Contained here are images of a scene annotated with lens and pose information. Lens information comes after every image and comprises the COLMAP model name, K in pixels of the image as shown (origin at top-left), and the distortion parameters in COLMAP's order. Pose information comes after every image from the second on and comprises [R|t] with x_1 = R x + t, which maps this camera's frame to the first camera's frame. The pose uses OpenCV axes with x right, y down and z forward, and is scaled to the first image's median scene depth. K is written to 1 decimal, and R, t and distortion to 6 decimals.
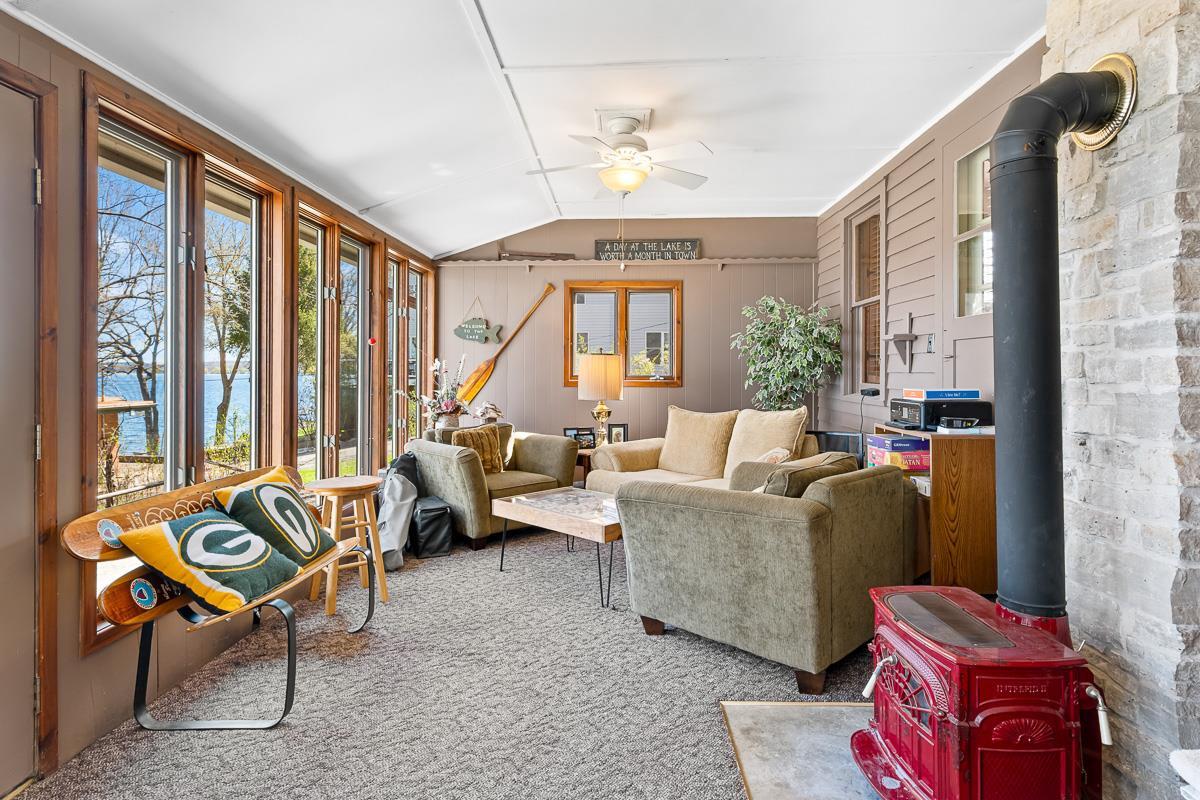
lens RADIAL K [[650.3, 0, 597.4], [0, 650.3, 380.2], [0, 0, 1]] dist [0.002617, 0.001362]
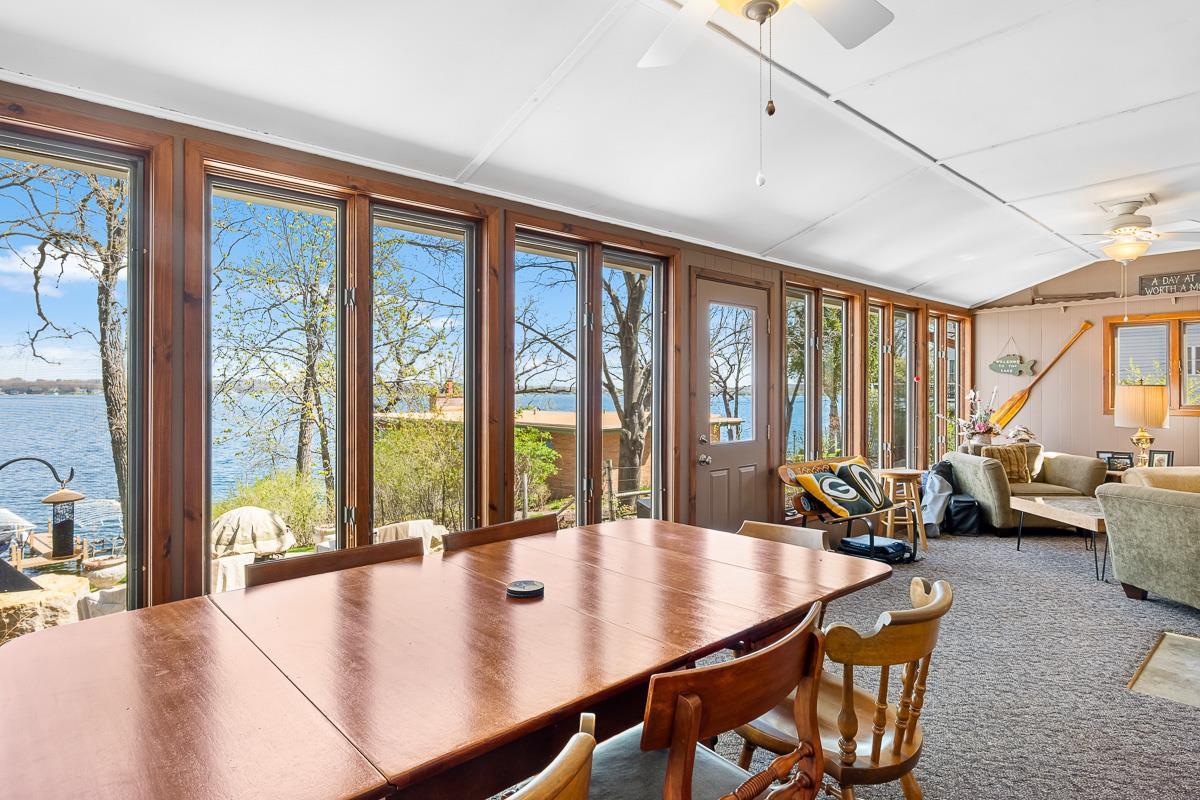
lens RADIAL K [[650.3, 0, 597.4], [0, 650.3, 380.2], [0, 0, 1]] dist [0.002617, 0.001362]
pose [[0.698445, -0.014016, -0.715526, 0.177903], [-0.010413, 0.999503, -0.029744, -0.007633], [0.715588, 0.028225, 0.697952, -0.476538]]
